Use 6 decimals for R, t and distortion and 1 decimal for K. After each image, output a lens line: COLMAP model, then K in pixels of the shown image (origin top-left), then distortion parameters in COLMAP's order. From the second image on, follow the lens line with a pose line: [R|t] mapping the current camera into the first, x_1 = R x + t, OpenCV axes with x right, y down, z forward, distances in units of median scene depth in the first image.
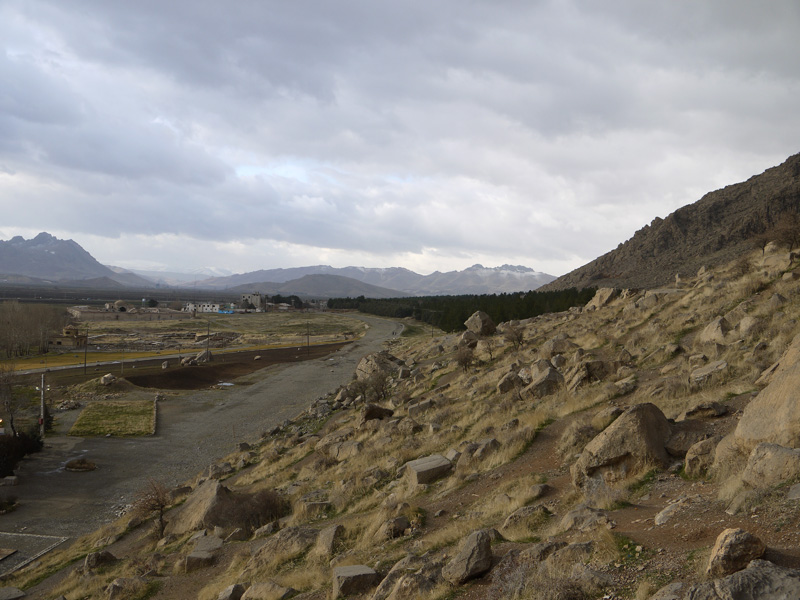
lens RADIAL K [[833.1, 0, 399.6], [0, 833.1, 300.1], [0, 0, 1]] dist [-0.027650, 0.000000]
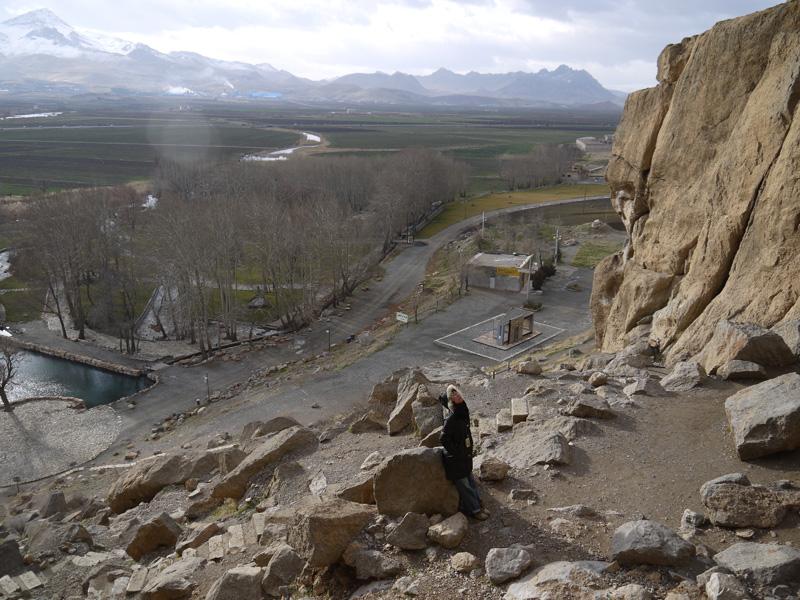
lens RADIAL K [[661.4, 0, 399.9], [0, 661.4, 299.8], [0, 0, 1]] dist [-0.045707, -0.002175]
pose [[0.803984, 0.150166, -0.575379, 0.099380], [0.007727, 0.964870, 0.262616, -0.107184], [0.594601, -0.215585, 0.774579, -0.245781]]
